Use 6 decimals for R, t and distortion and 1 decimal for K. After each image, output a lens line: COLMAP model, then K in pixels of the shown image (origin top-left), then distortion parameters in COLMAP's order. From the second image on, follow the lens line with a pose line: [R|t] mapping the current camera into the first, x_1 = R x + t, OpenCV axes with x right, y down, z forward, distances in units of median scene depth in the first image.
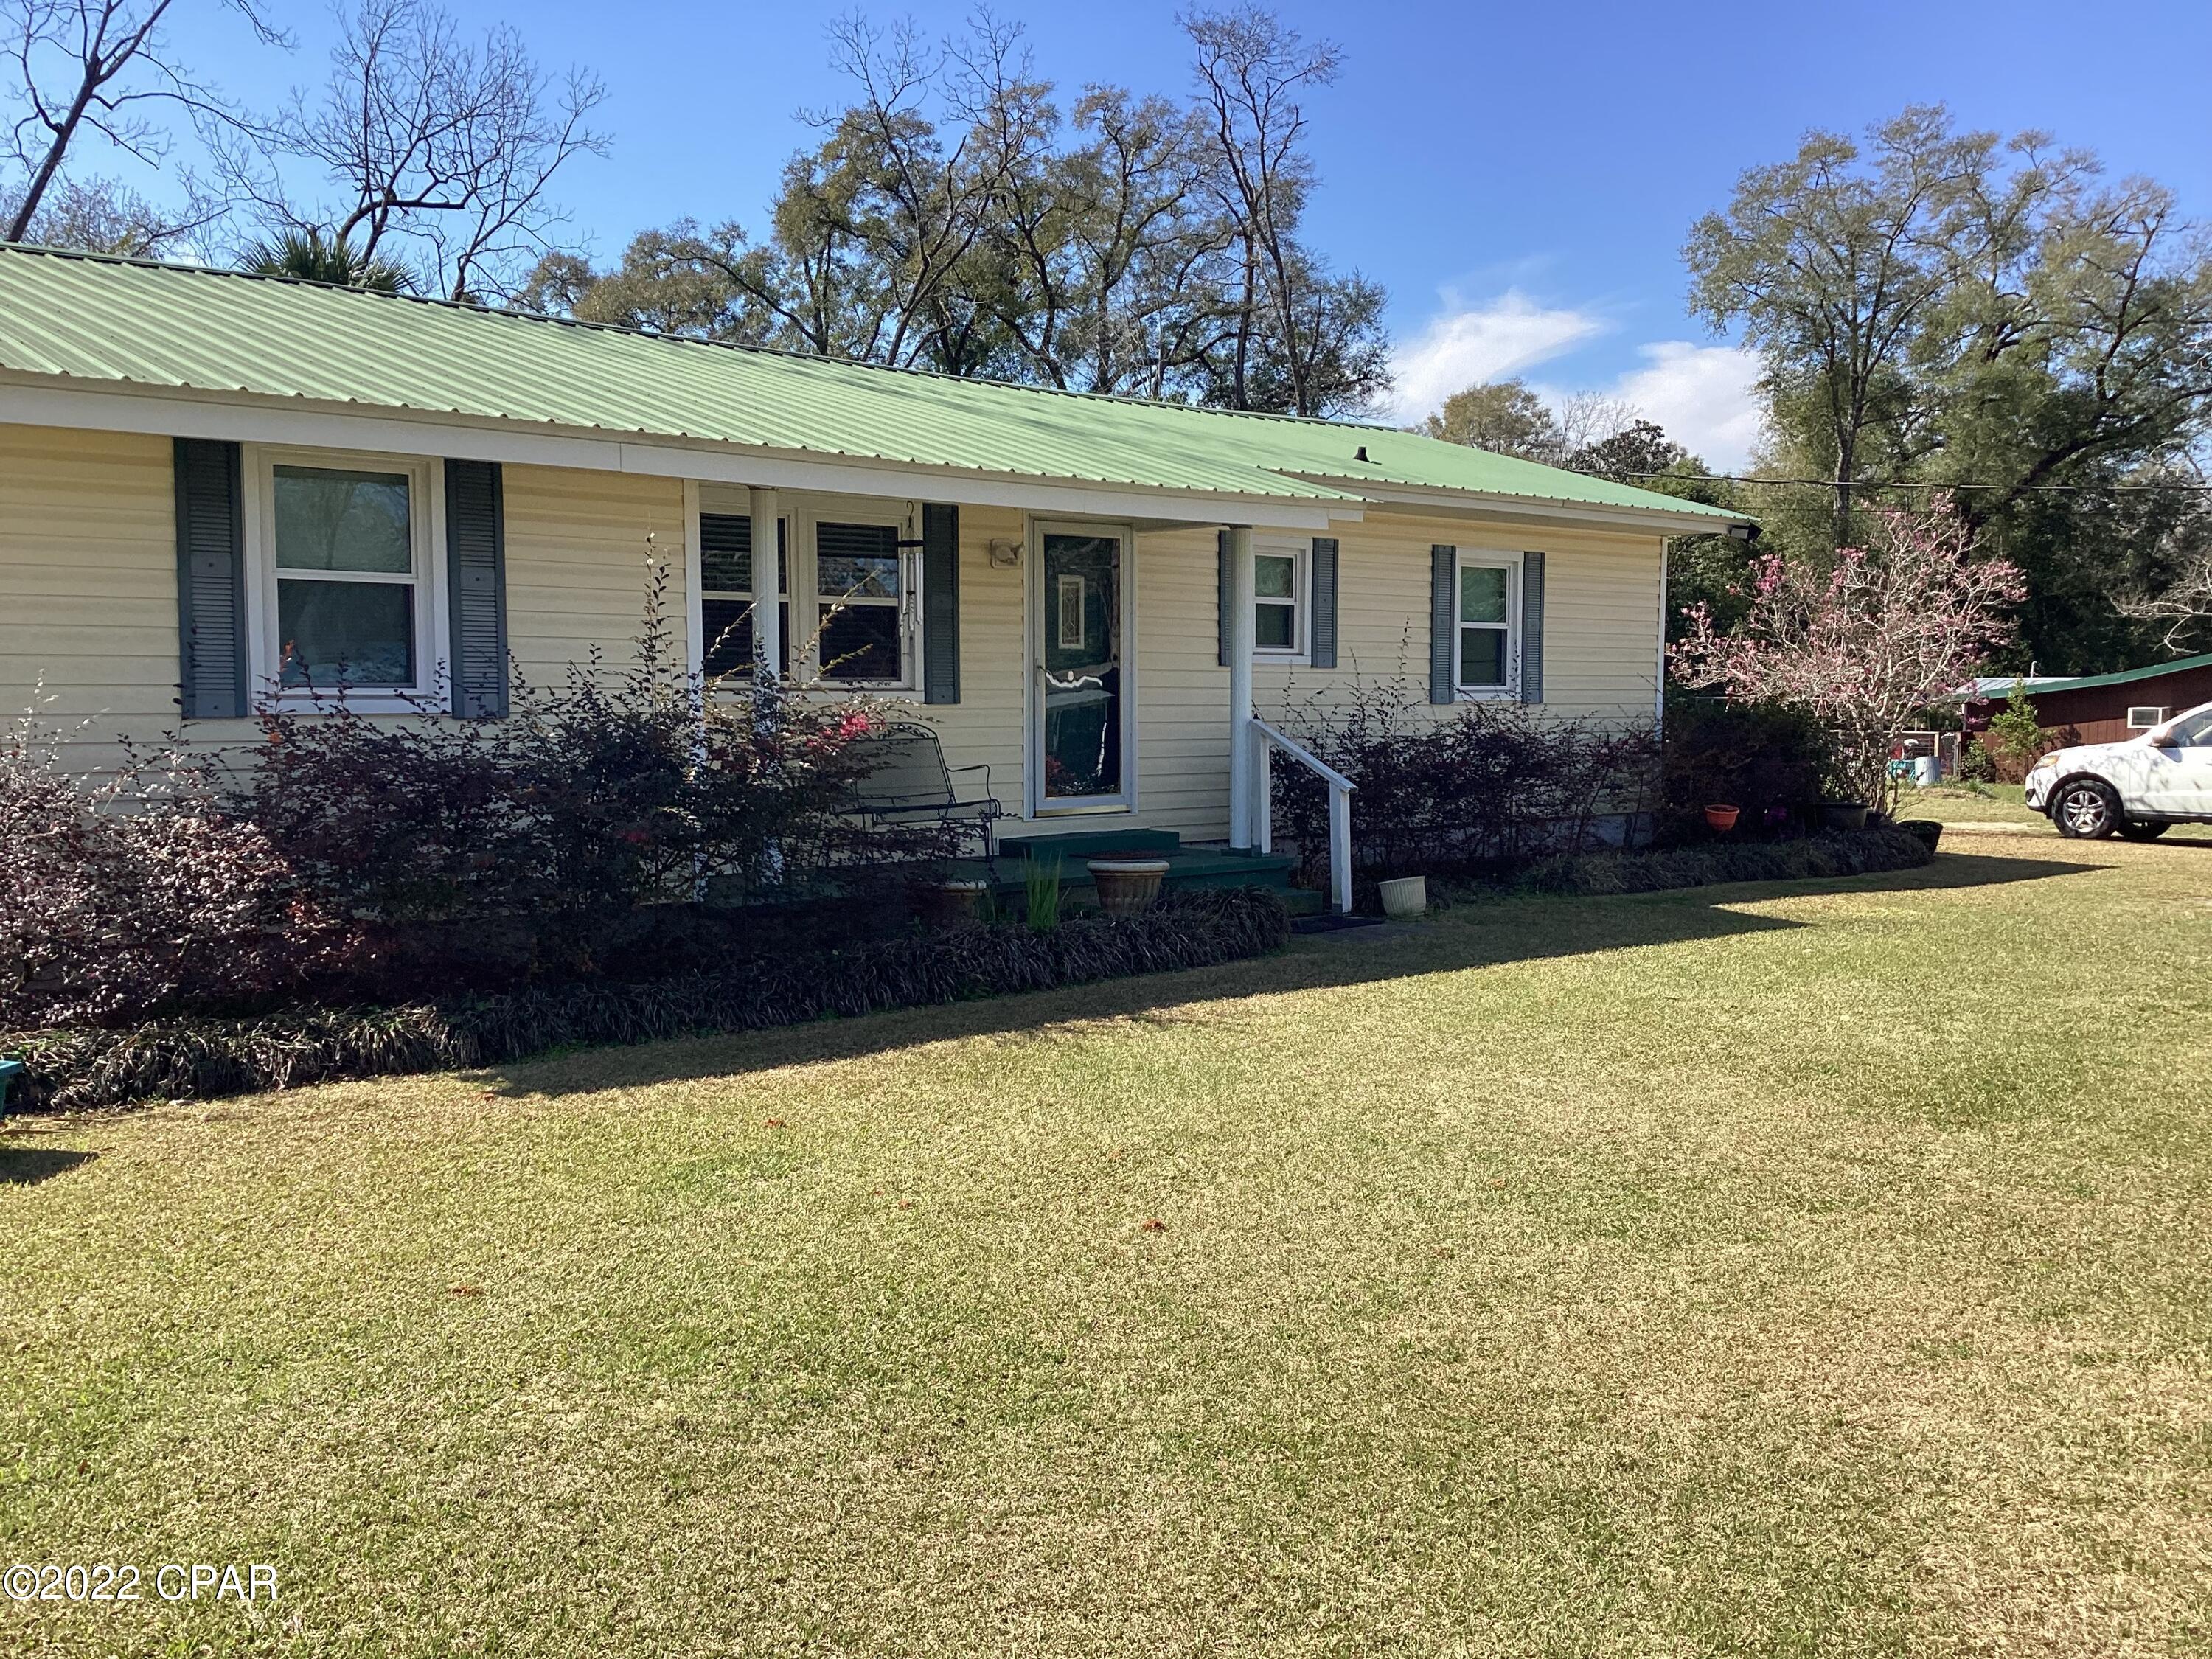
lens RADIAL K [[2033.6, 0, 1096.6], [0, 2033.6, 836.4], [0, 0, 1]] dist [0.092209, -0.159603]
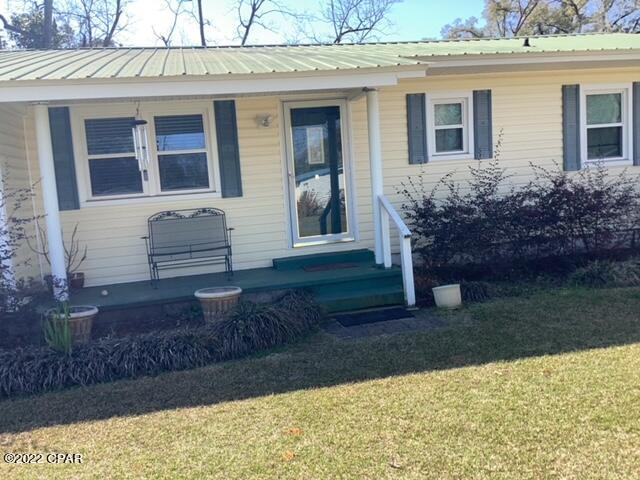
lens RADIAL K [[578.0, 0, 311.7], [0, 578.0, 256.6], [0, 0, 1]] dist [0.105917, -0.157579]
pose [[0.866630, -0.003605, -0.498938, 0.205296], [0.041170, 0.997081, 0.064306, -0.027511], [0.497249, -0.076271, 0.864249, 0.363917]]
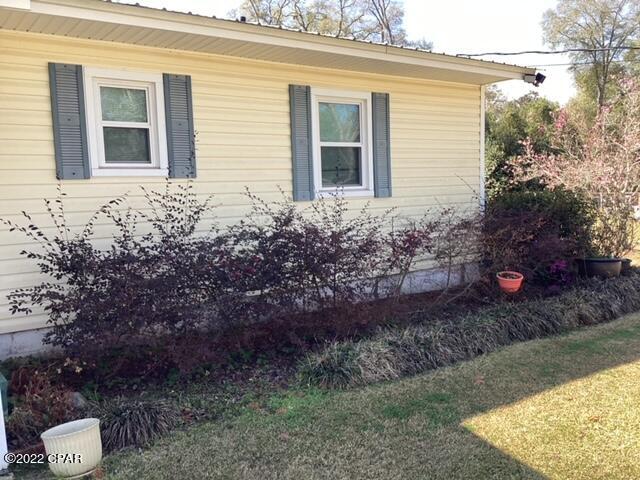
lens RADIAL K [[588.4, 0, 317.3], [0, 588.4, 242.0], [0, 0, 1]] dist [0.092209, -0.159603]
pose [[0.995006, -0.023041, -0.097119, 0.192893], [0.025396, 0.999411, 0.023092, -0.041091], [0.096530, -0.025443, 0.995005, 0.534250]]
